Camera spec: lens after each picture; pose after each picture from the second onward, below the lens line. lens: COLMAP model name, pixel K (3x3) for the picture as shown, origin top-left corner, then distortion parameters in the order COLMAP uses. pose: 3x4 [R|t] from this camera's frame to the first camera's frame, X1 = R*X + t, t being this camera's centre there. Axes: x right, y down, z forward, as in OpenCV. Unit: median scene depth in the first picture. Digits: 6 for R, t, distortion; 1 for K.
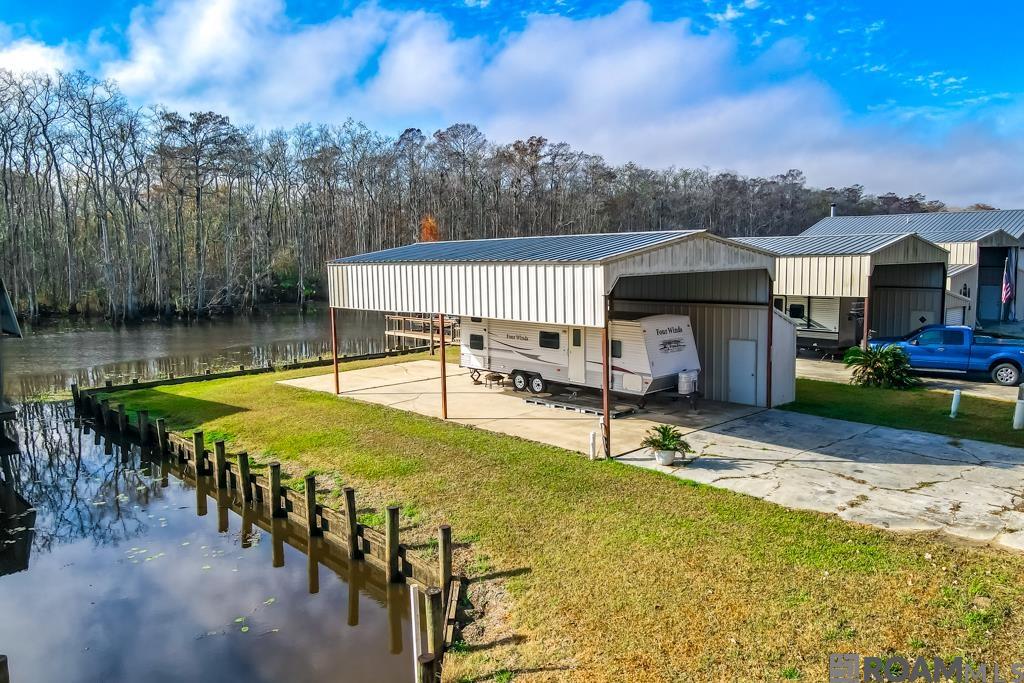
lens RADIAL K [[782.3, 0, 525.7], [0, 782.3, 362.8], [0, 0, 1]] dist [-0.008178, -0.002859]
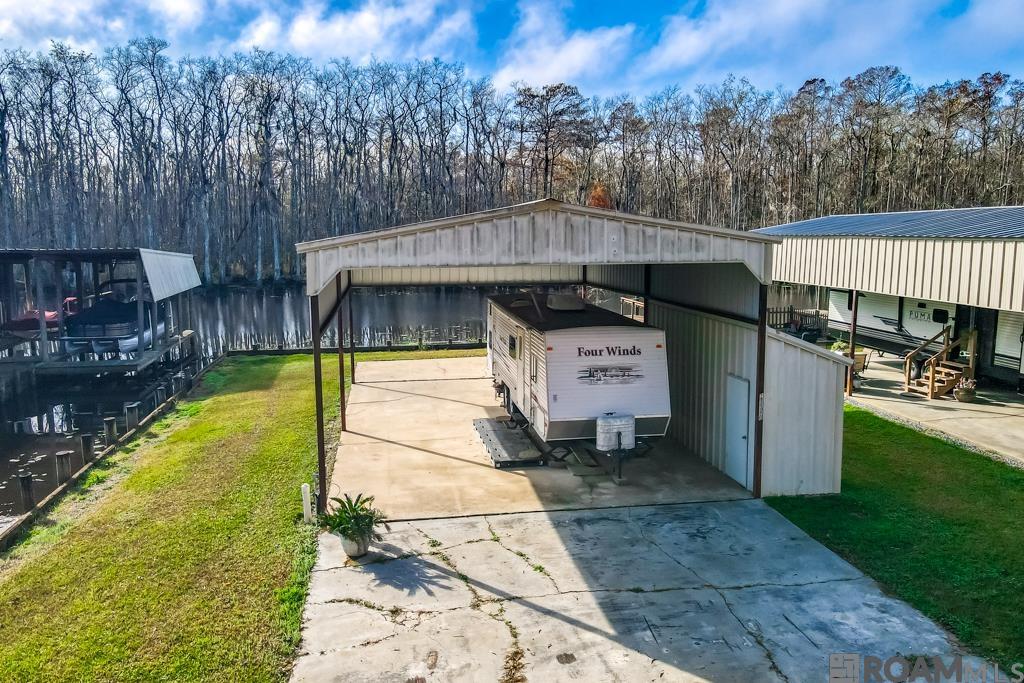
lens RADIAL K [[782.3, 0, 525.7], [0, 782.3, 362.8], [0, 0, 1]] dist [-0.008178, -0.002859]
pose [[0.803843, 0.103794, -0.585716, 0.531182], [-0.080081, 0.994578, 0.066344, -0.071866], [0.589426, -0.006425, 0.807797, 0.426607]]
